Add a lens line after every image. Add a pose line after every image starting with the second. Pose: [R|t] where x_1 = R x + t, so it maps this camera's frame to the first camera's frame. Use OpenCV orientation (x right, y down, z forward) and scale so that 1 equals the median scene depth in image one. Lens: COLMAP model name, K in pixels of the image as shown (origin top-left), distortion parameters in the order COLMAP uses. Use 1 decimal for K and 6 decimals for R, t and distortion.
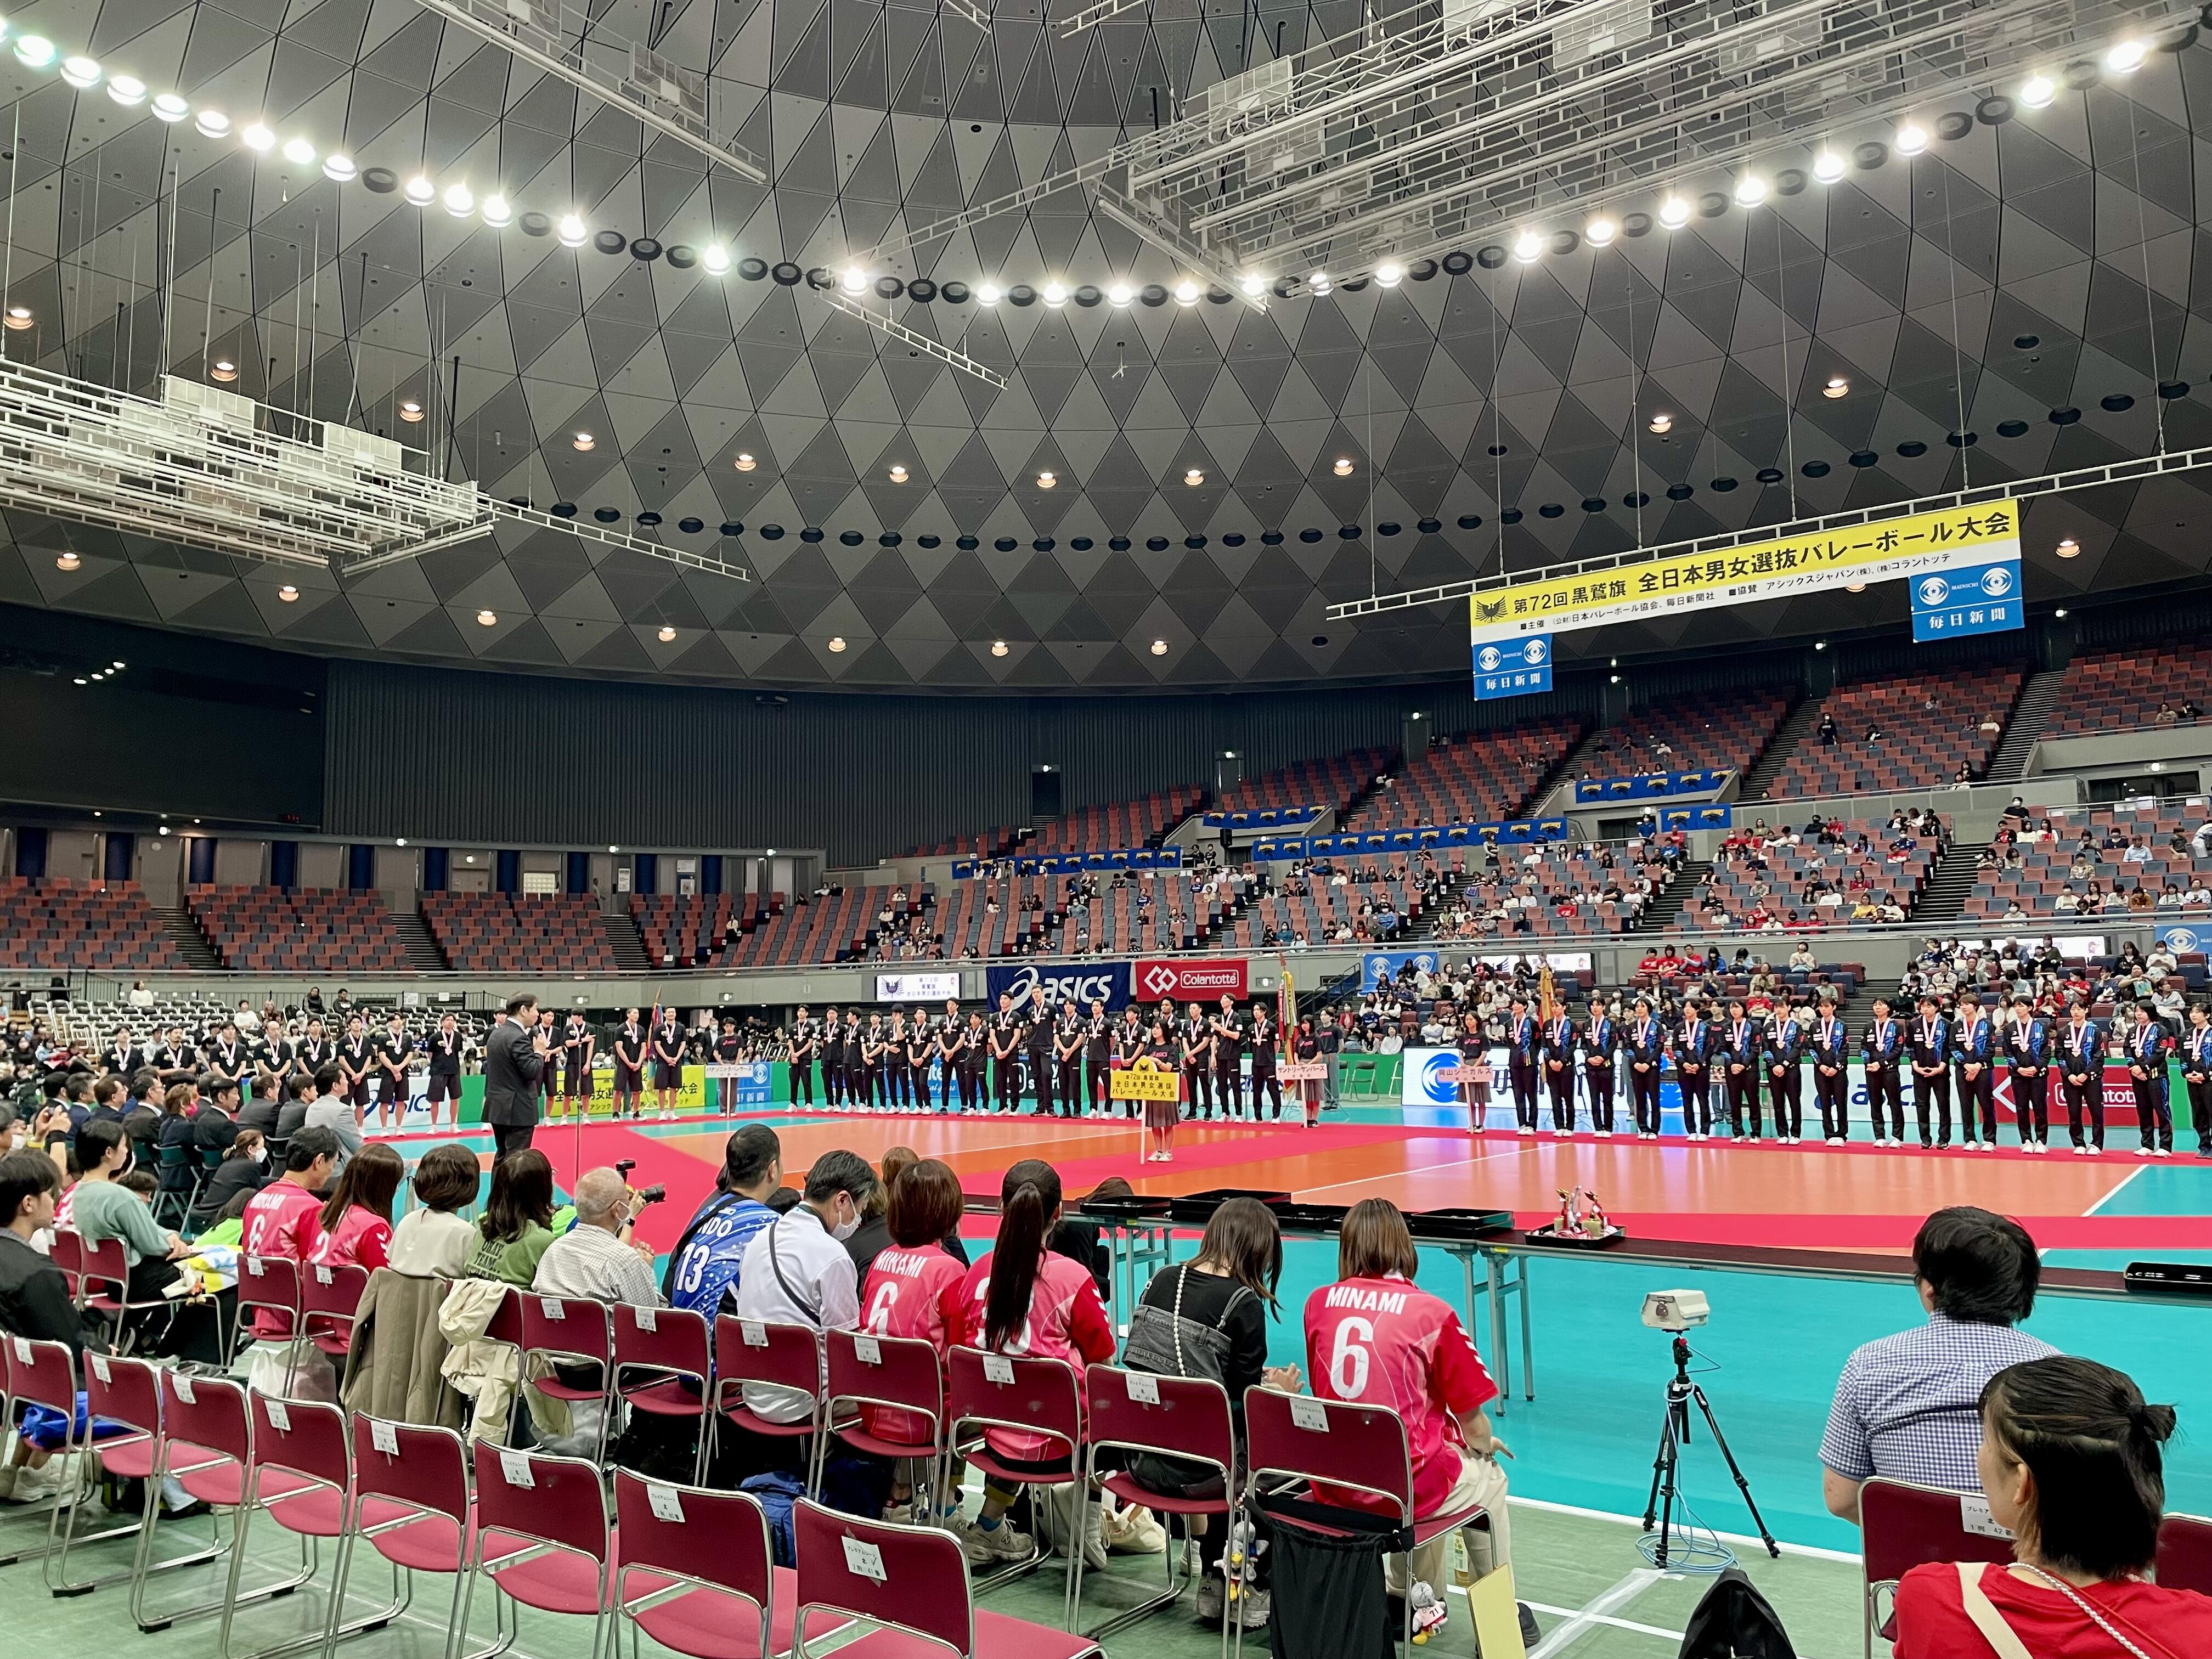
lens RADIAL K [[1646.0, 0, 1092.9], [0, 1646.0, 847.5], [0, 0, 1]] dist [0.071511, -0.078842]
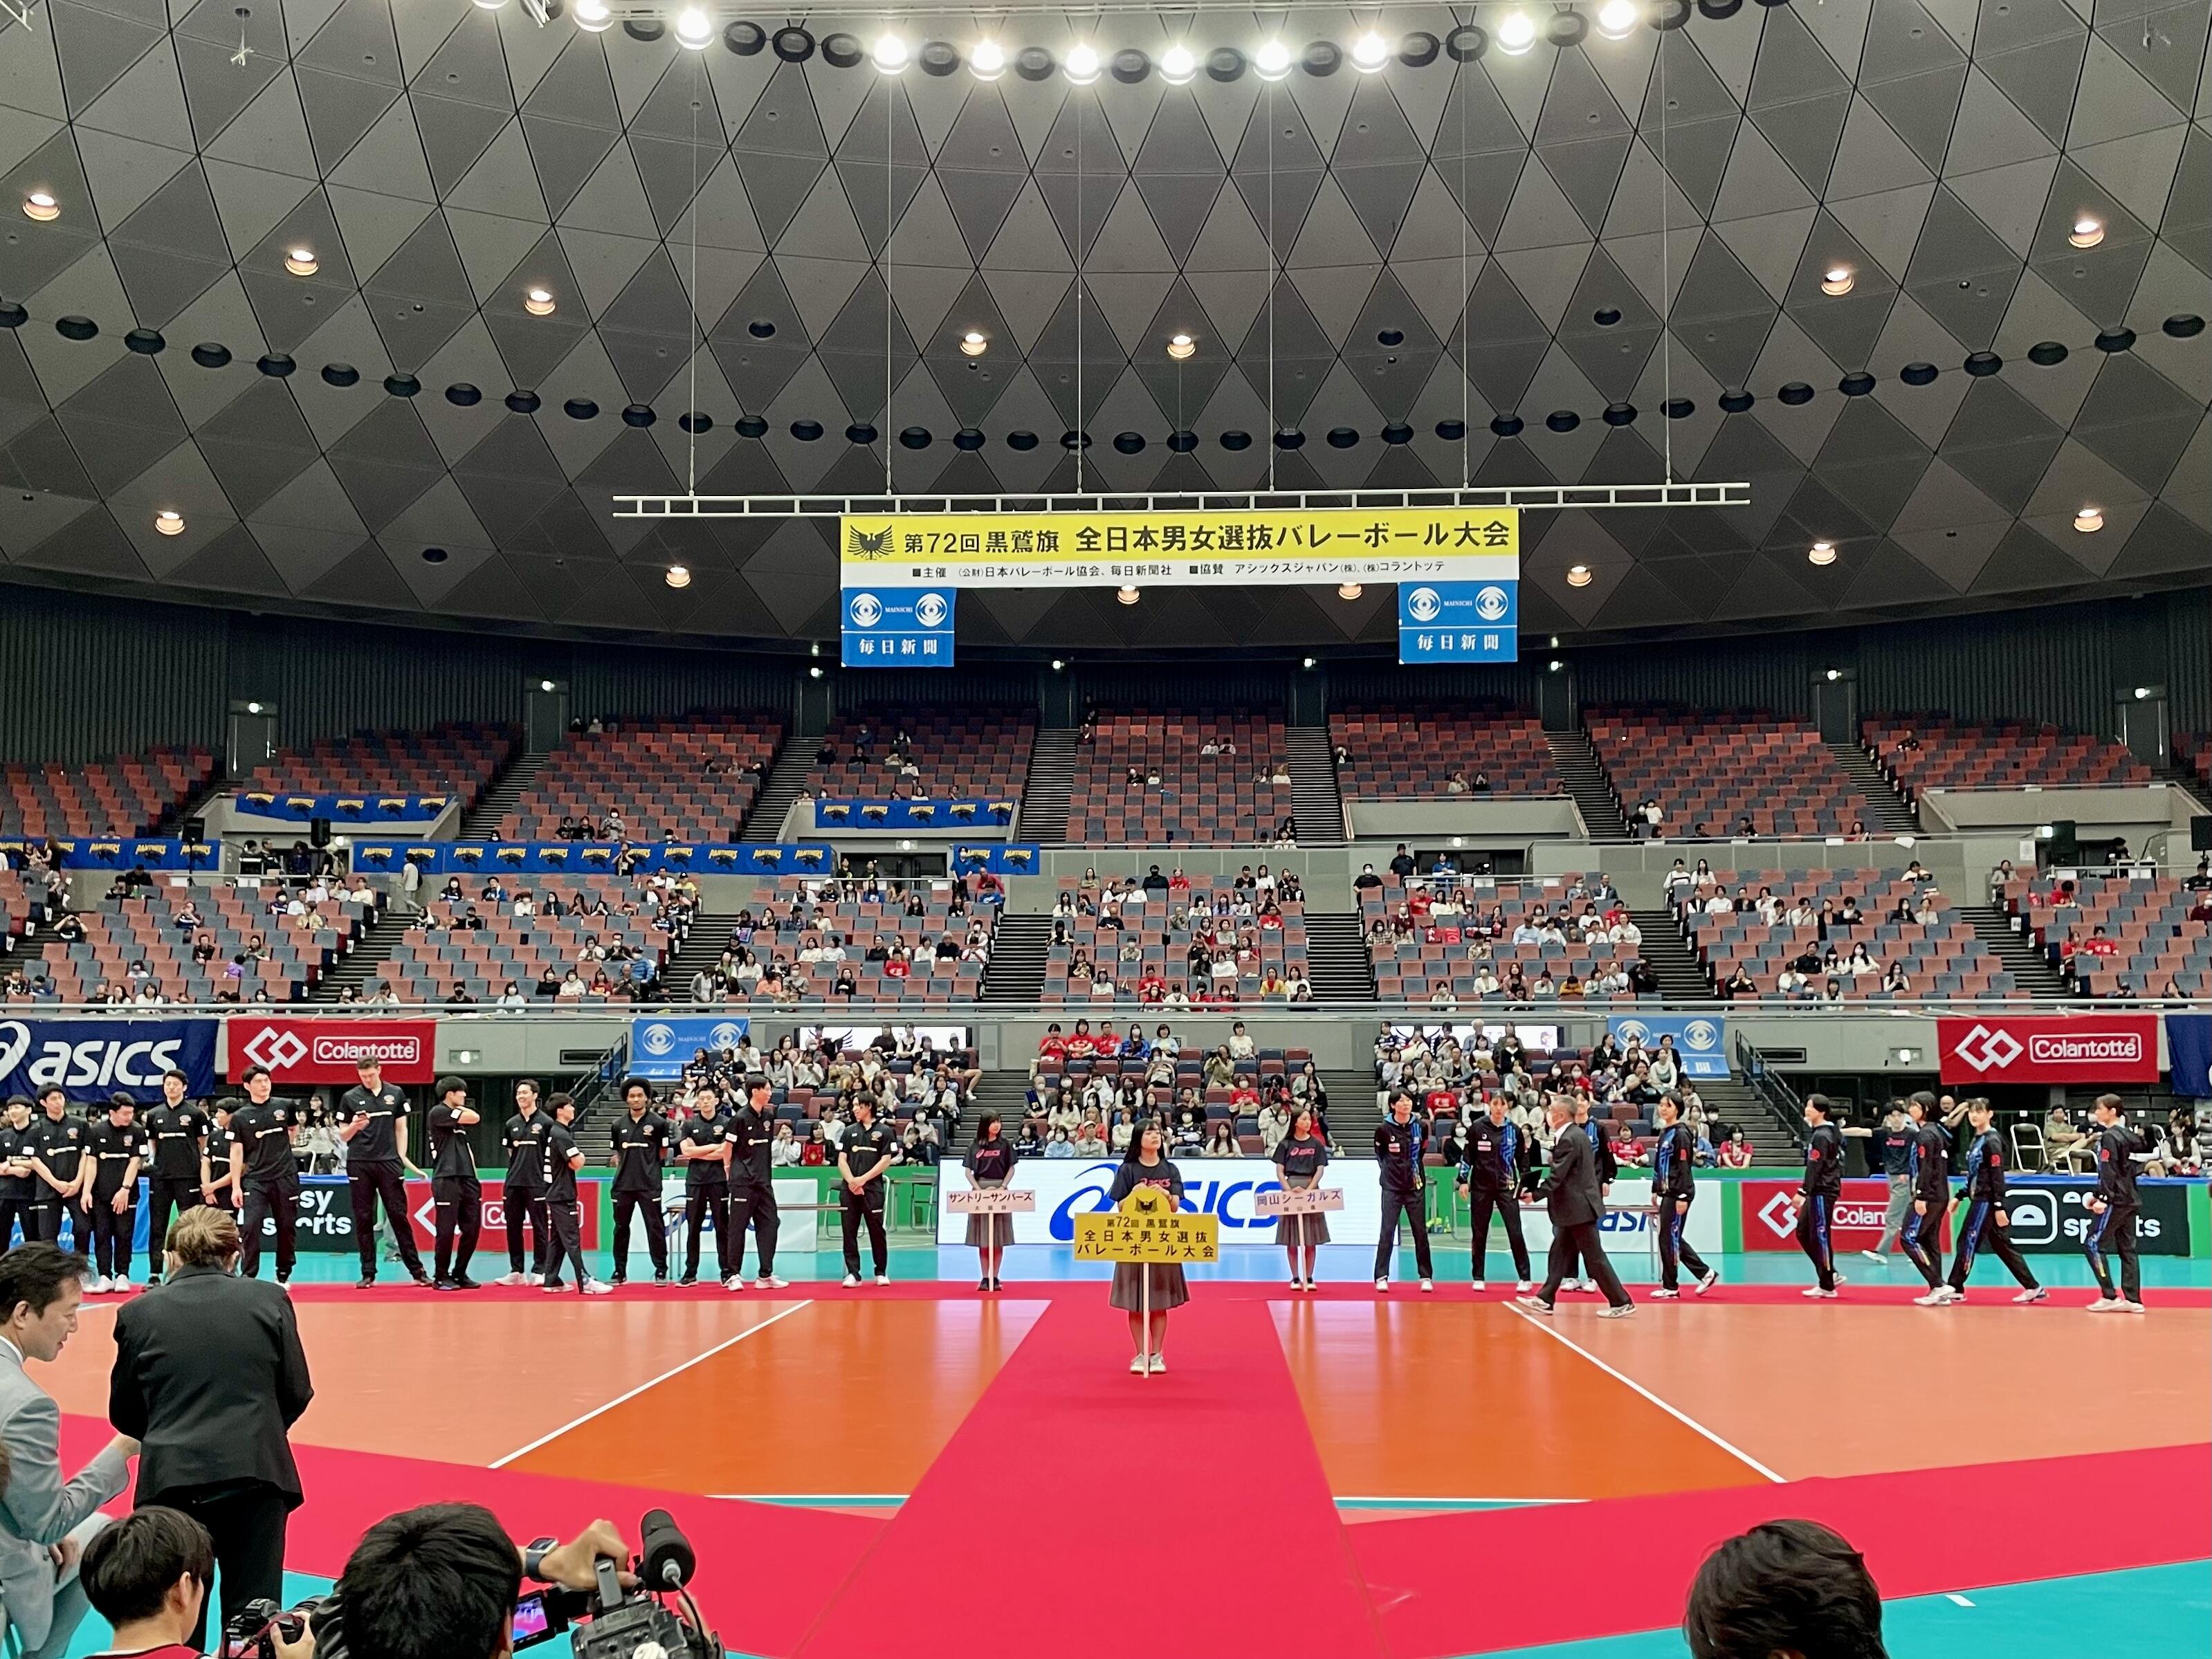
lens RADIAL K [[2070.2, 0, 1116.3], [0, 2070.2, 949.3], [0, 0, 1]] dist [0.083437, 0.000000]
pose [[0.824784, 0.054649, 0.562800, -0.149643], [-0.068878, 0.997617, 0.004070, 0.018273], [-0.561237, -0.042122, 0.826583, 0.174383]]
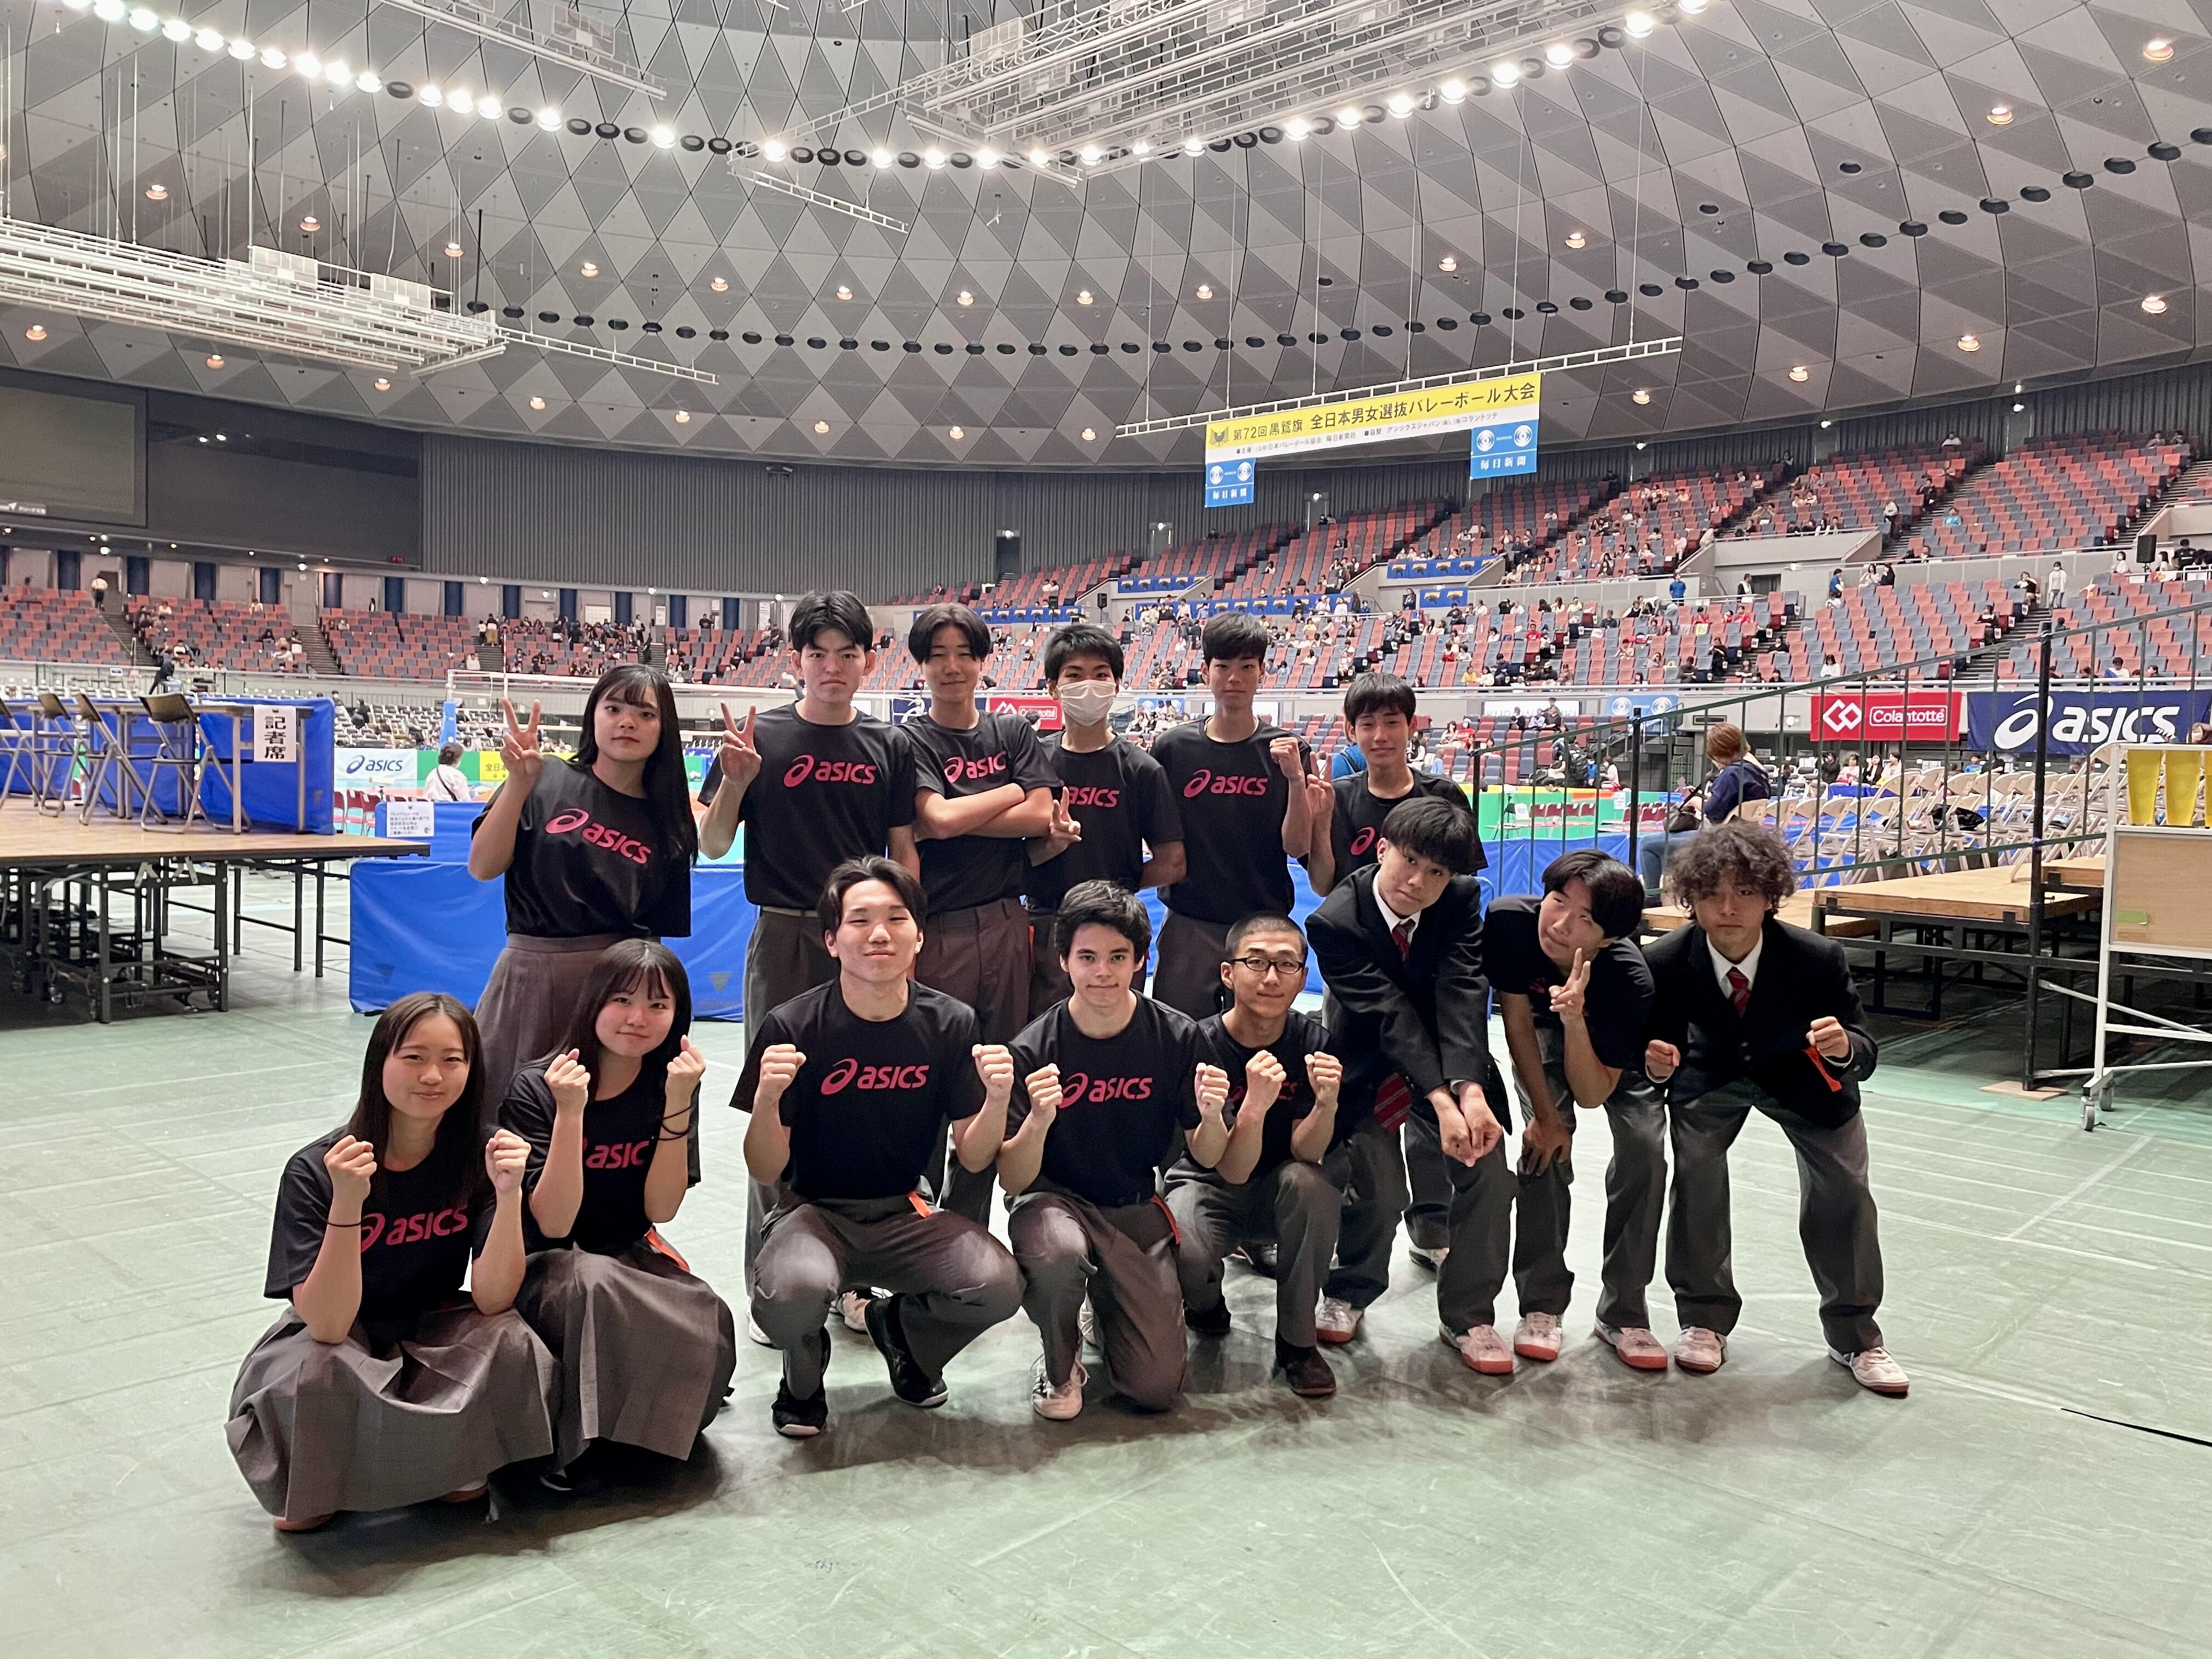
lens RADIAL K [[1646.0, 0, 1109.9], [0, 1646.0, 830.5], [0, 0, 1]] dist [0.071511, -0.078842]
pose [[0.992957, 0.046030, -0.109170, 0.280667], [-0.028949, 0.987774, 0.153183, -0.030104], [0.114886, -0.148944, 0.982149, -0.306393]]
